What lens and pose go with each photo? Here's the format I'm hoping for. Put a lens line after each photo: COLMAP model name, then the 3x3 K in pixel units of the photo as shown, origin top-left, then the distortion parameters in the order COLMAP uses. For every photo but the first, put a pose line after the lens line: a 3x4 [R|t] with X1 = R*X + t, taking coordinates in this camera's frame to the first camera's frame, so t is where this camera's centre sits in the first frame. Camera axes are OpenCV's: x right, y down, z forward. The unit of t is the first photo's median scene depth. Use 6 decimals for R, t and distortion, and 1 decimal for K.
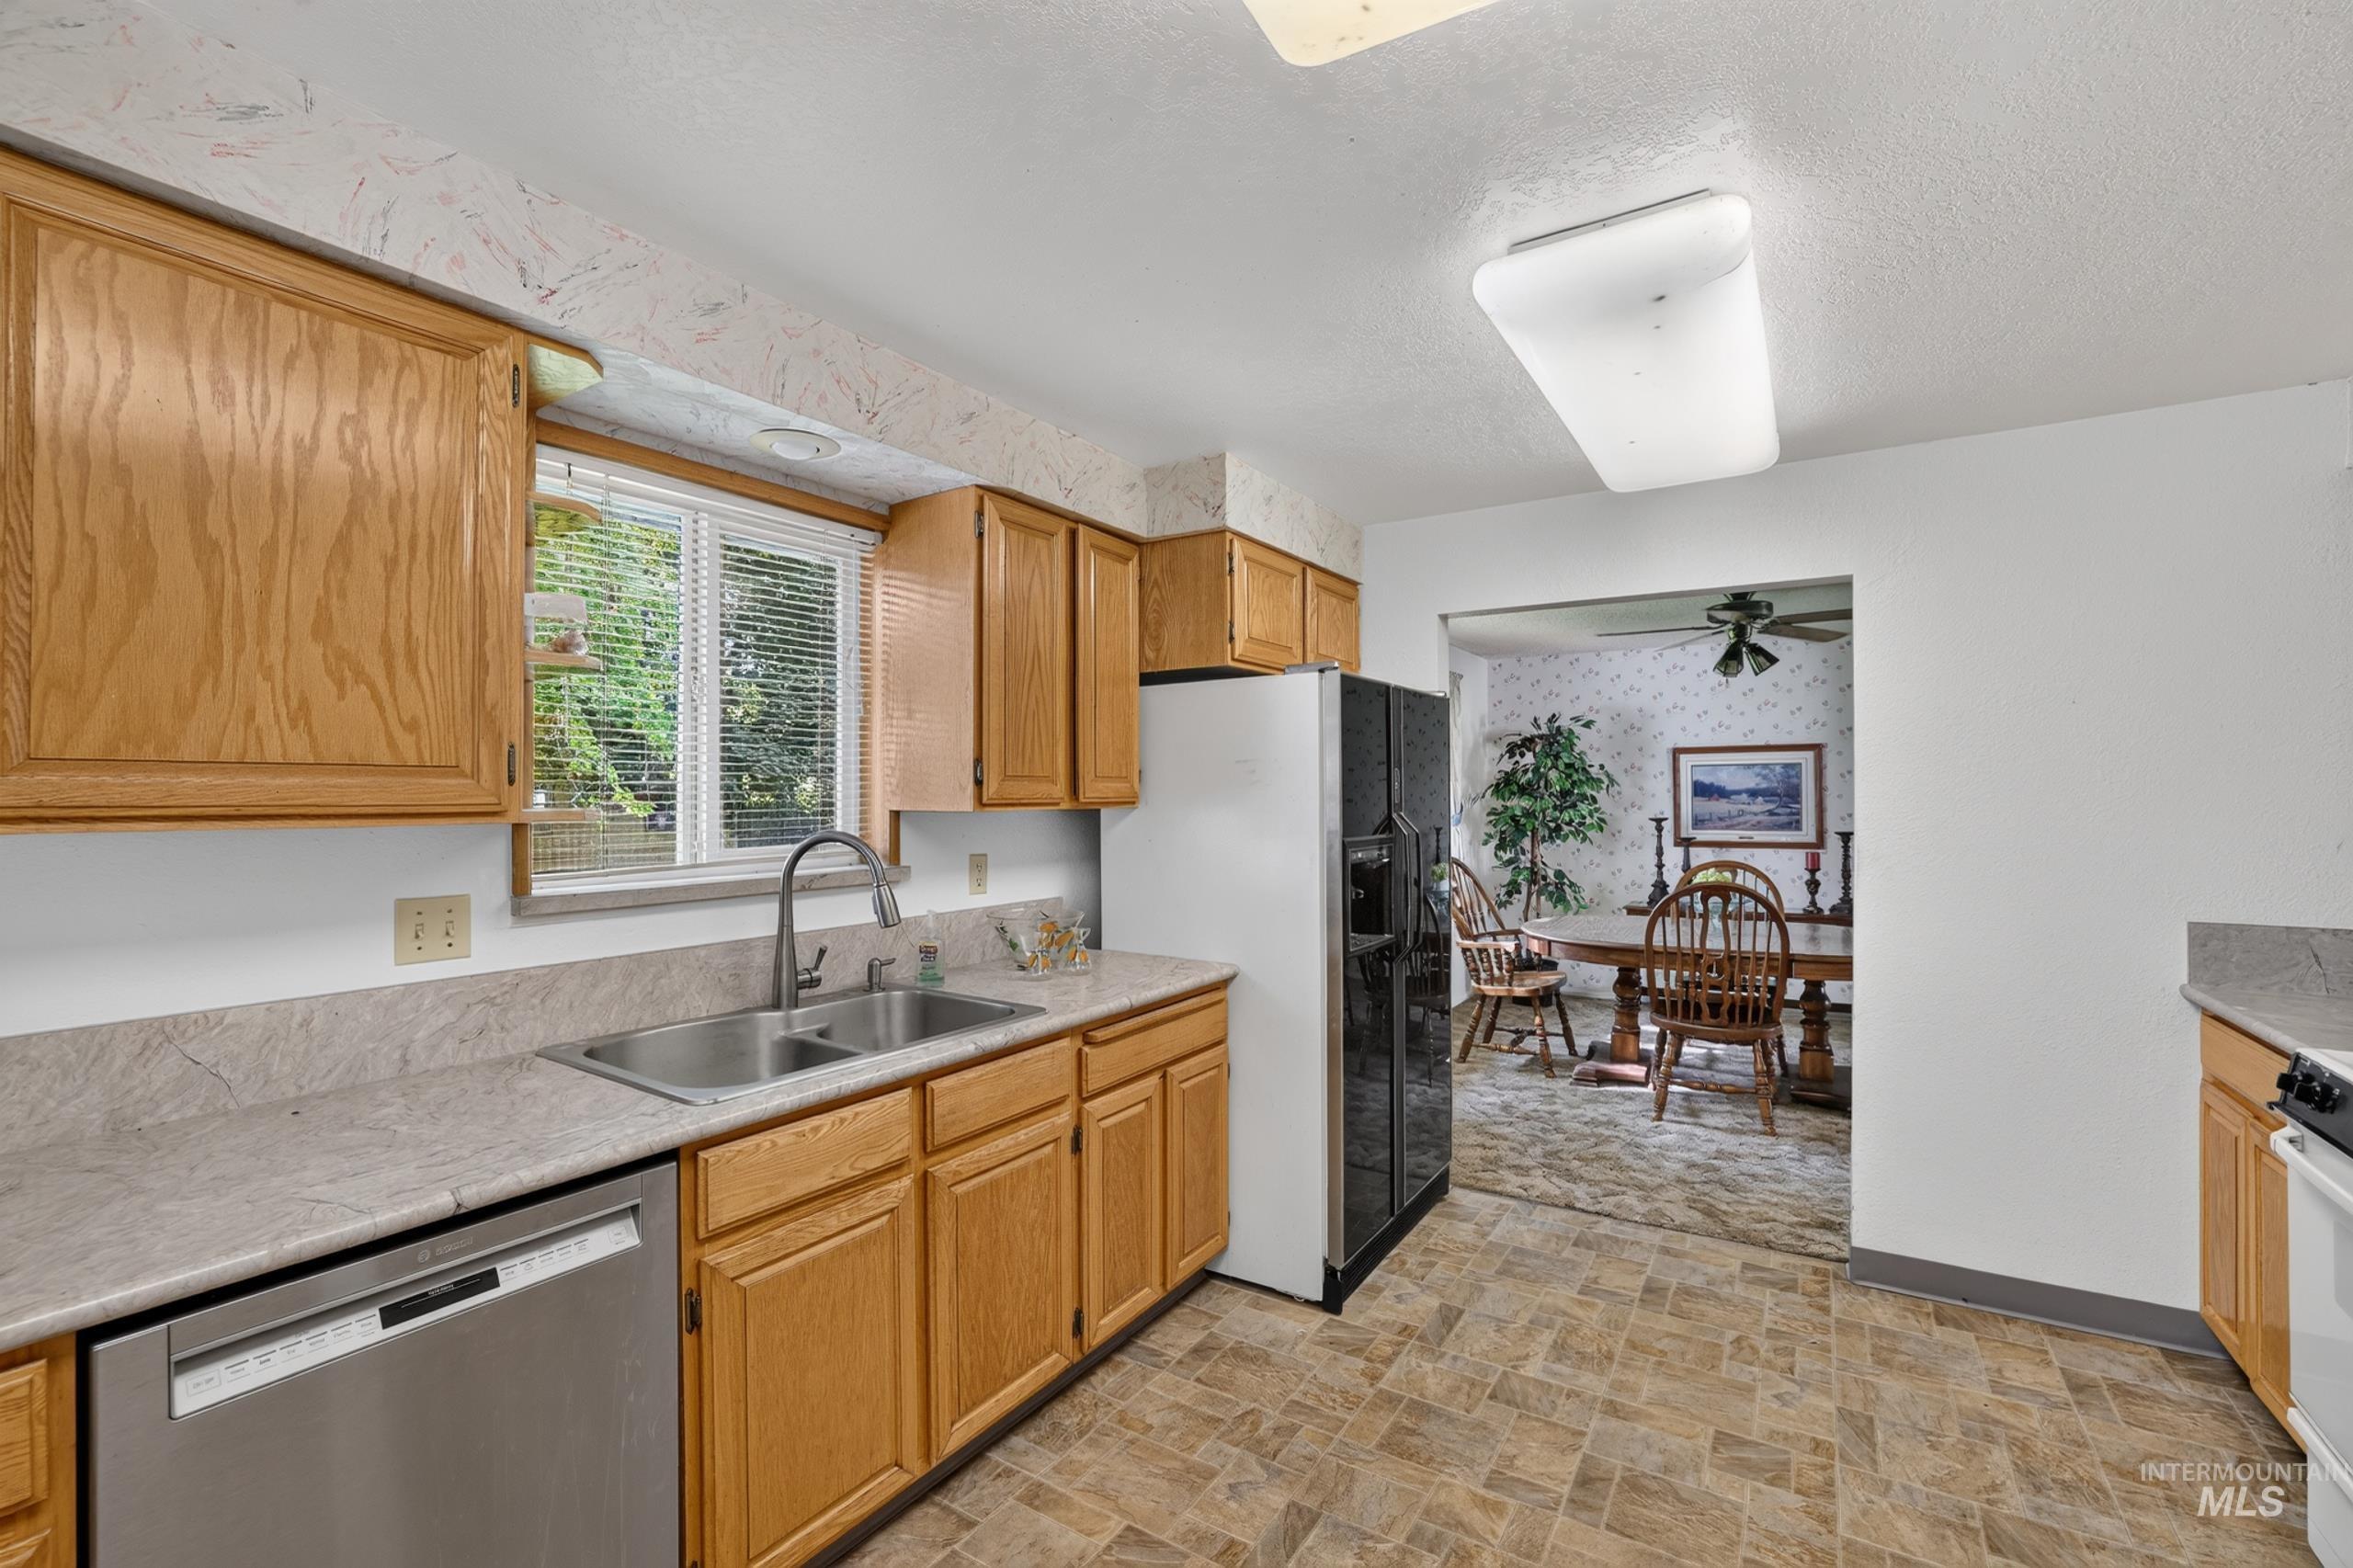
lens RADIAL K [[1003.2, 0, 1181.1], [0, 1003.2, 782.8], [0, 0, 1]] dist [-0.048258, 0.013419]
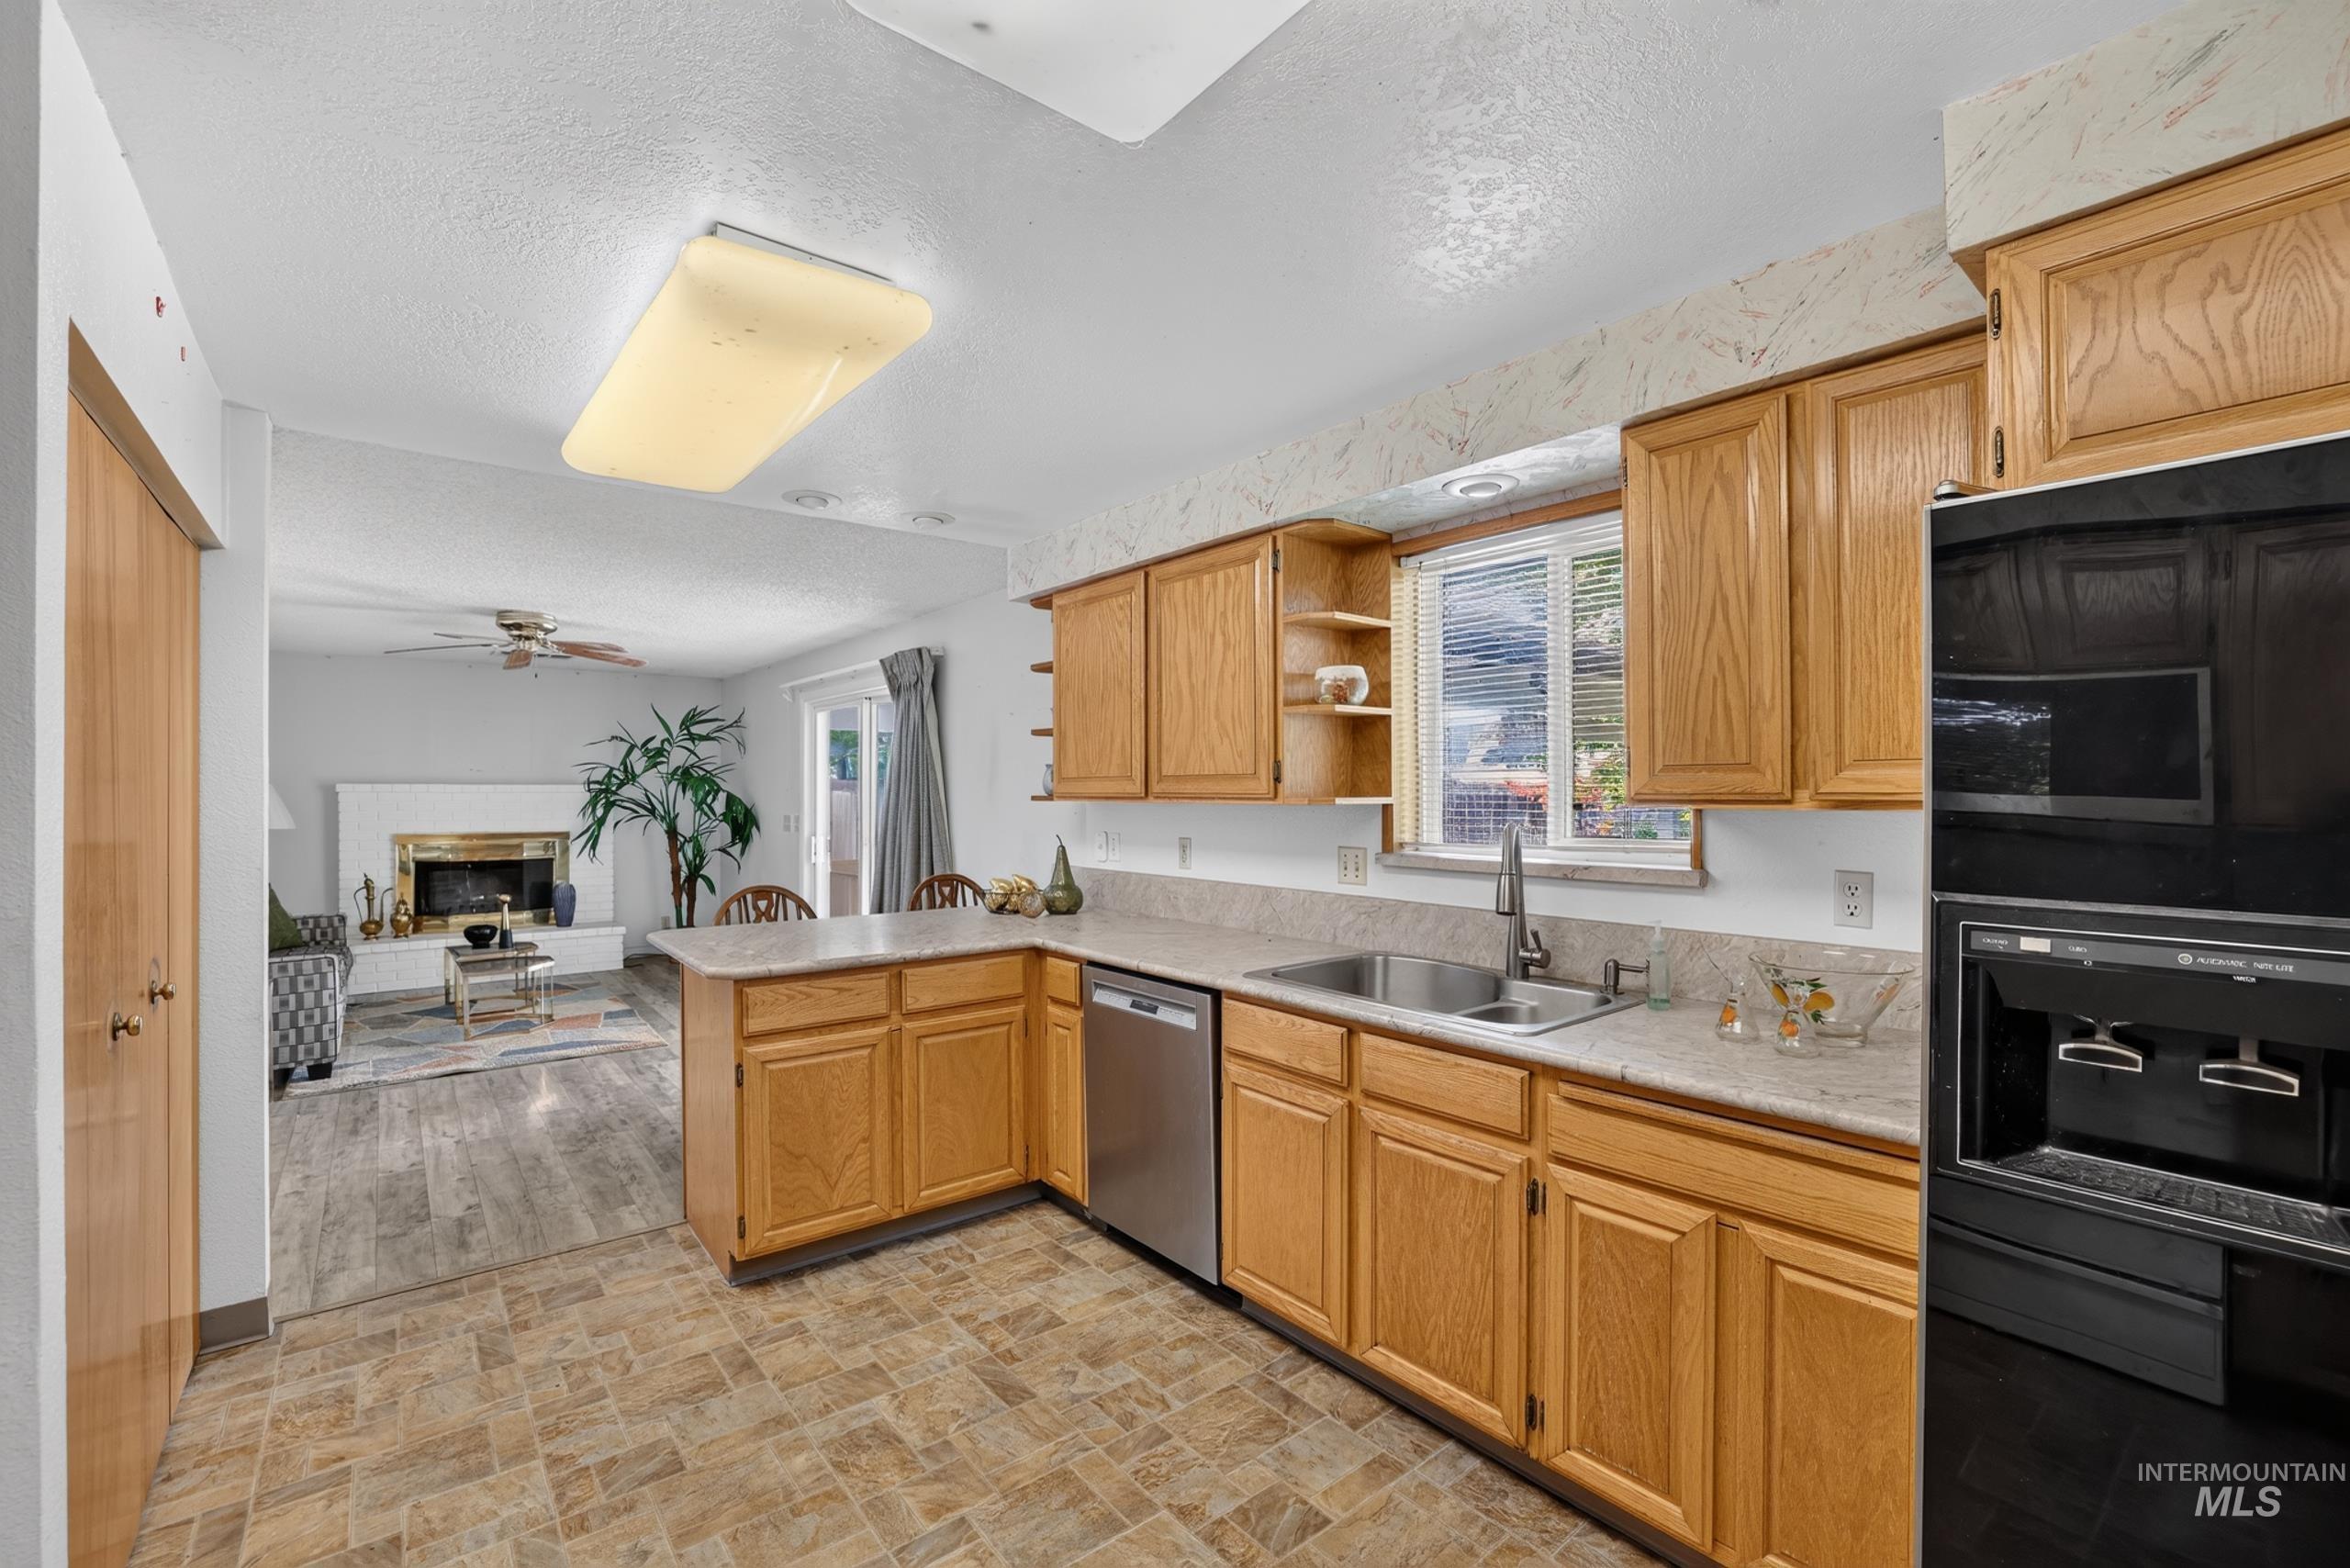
lens RADIAL K [[1002.0, 0, 1189.5], [0, 1002.0, 783.4], [0, 0, 1]] dist [-0.048258, 0.013419]
pose [[-0.306064, -0.003723, -0.952004, 0.864030], [0.012589, 0.999889, -0.007958, 0.011355], [0.951928, -0.014420, -0.305983, 1.081304]]
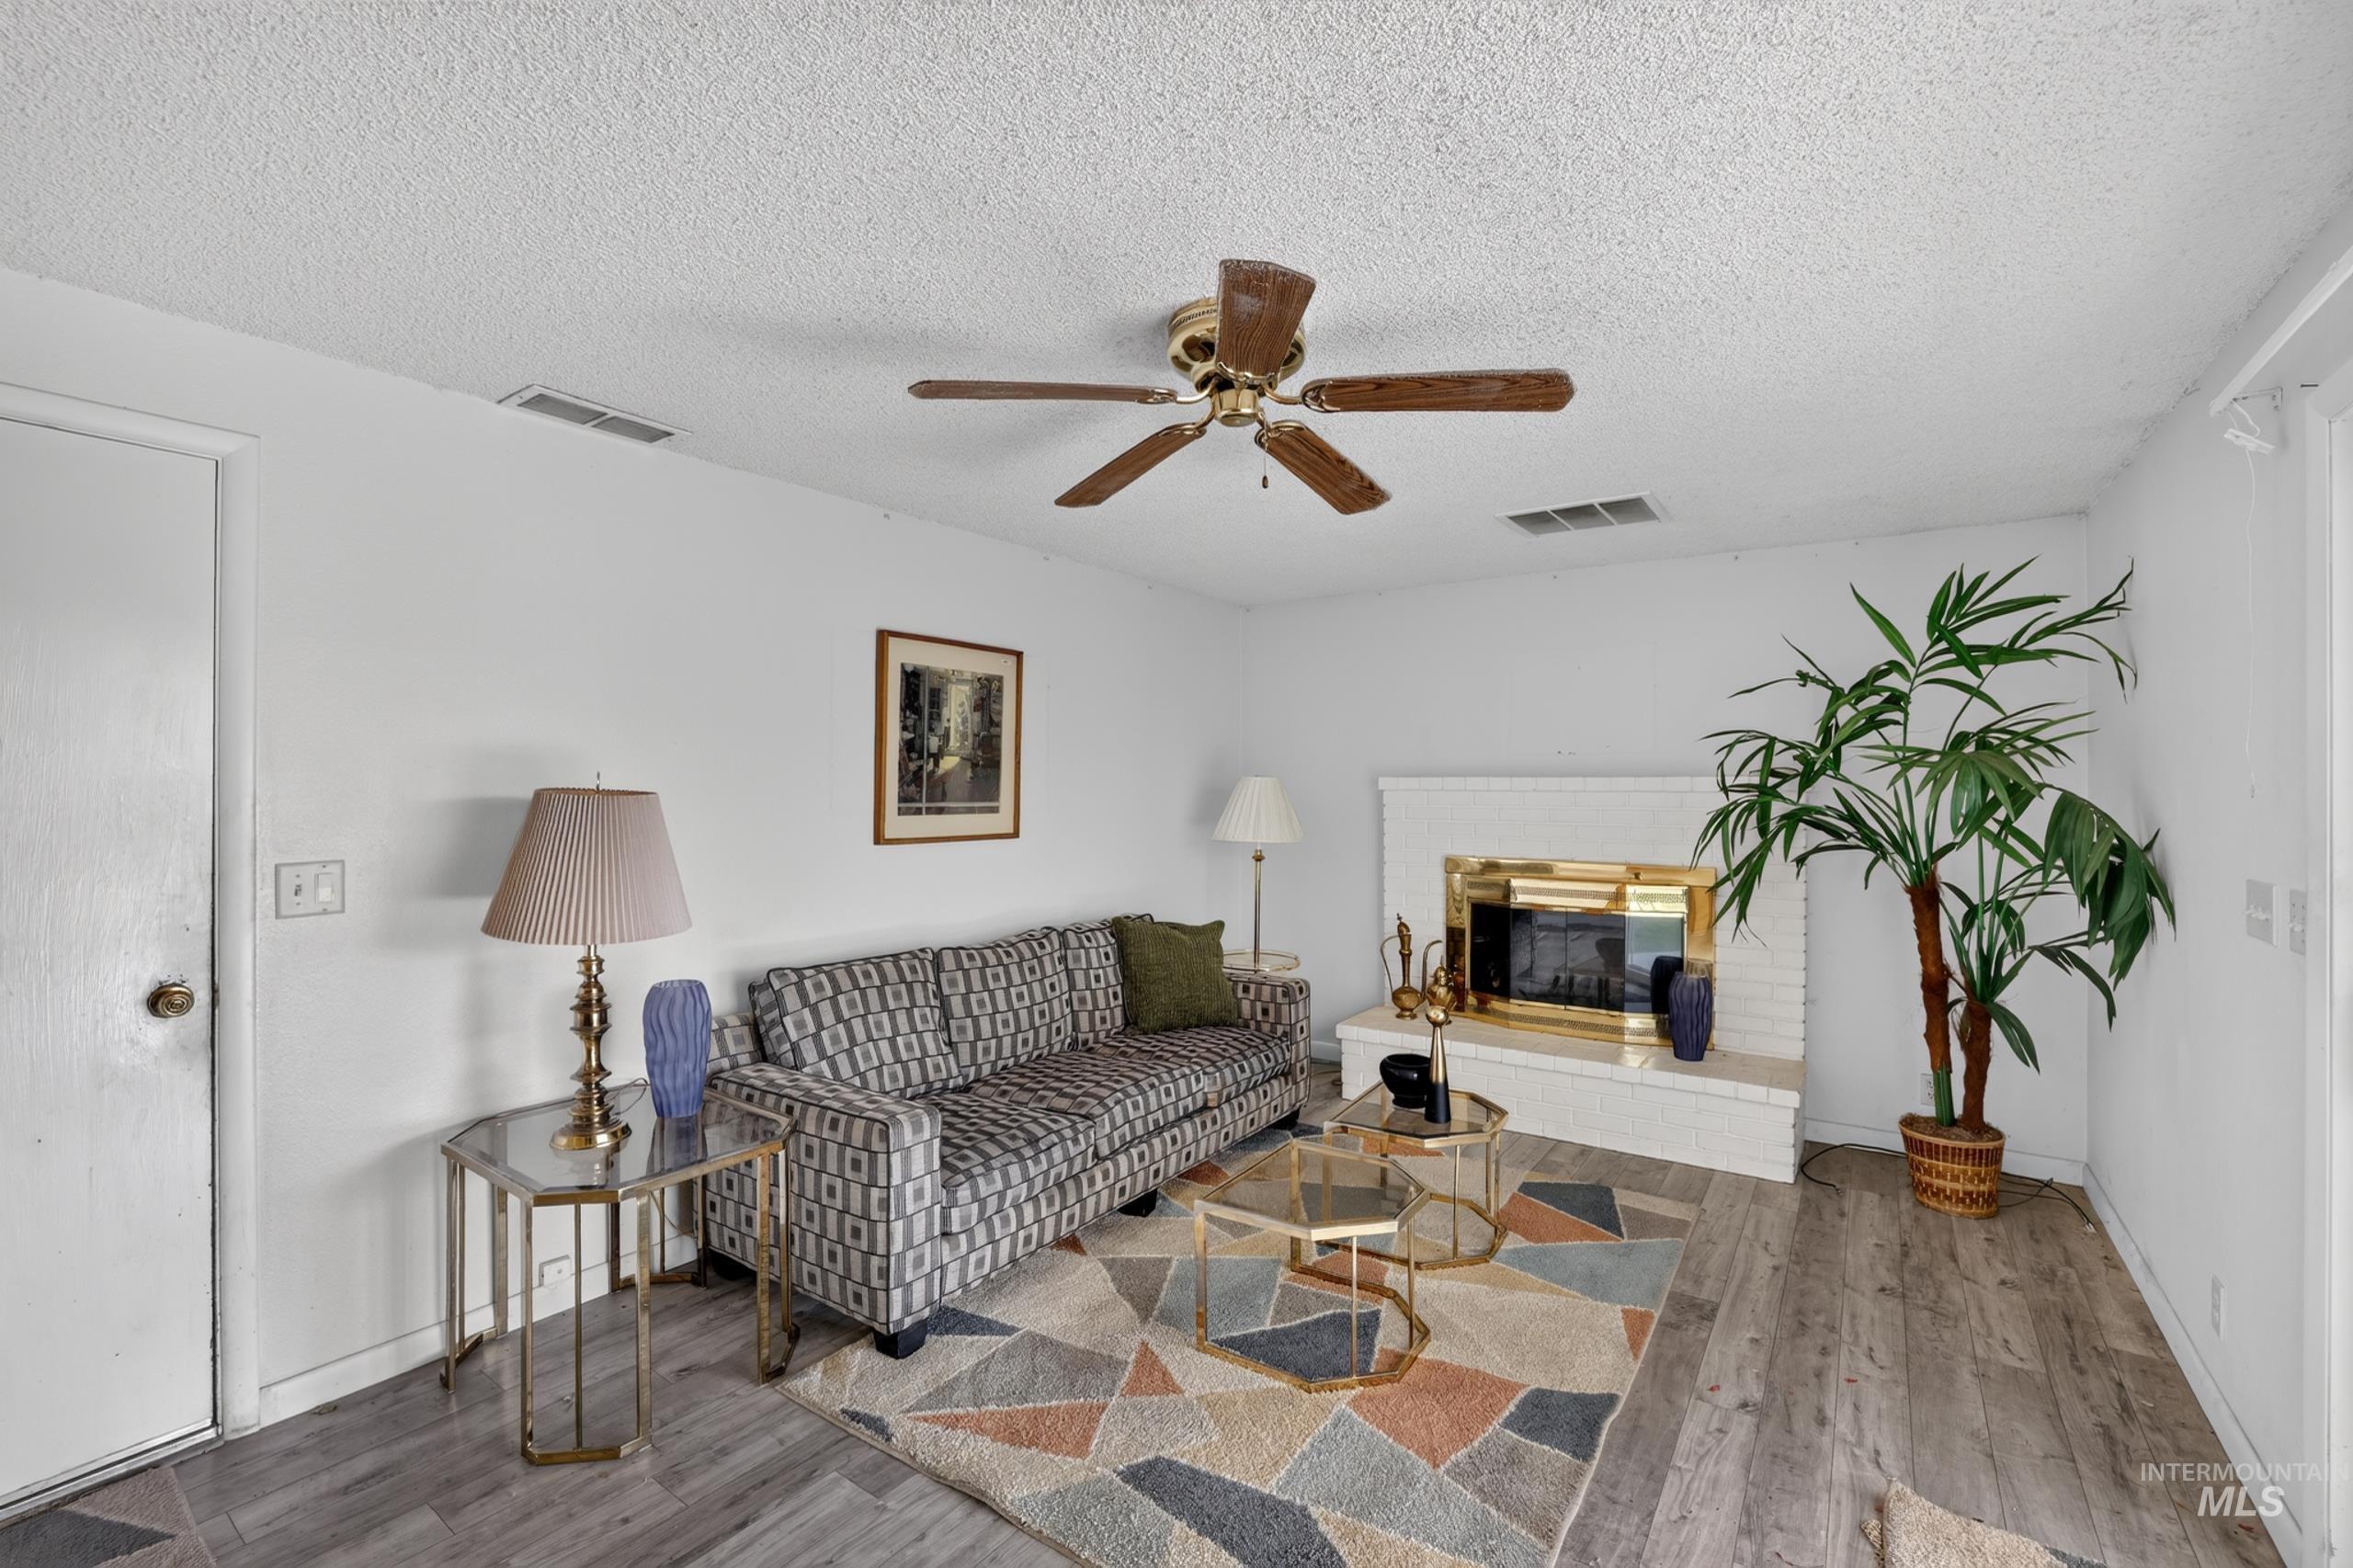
lens RADIAL K [[1003.2, 0, 1160.0], [0, 1003.2, 774.9], [0, 0, 1]] dist [-0.048258, 0.013419]
pose [[-0.999034, -0.000416, 0.043933, -1.087390], [-0.001543, 0.999671, -0.025607, 0.002103], [-0.043908, -0.025650, -0.998706, -0.420988]]
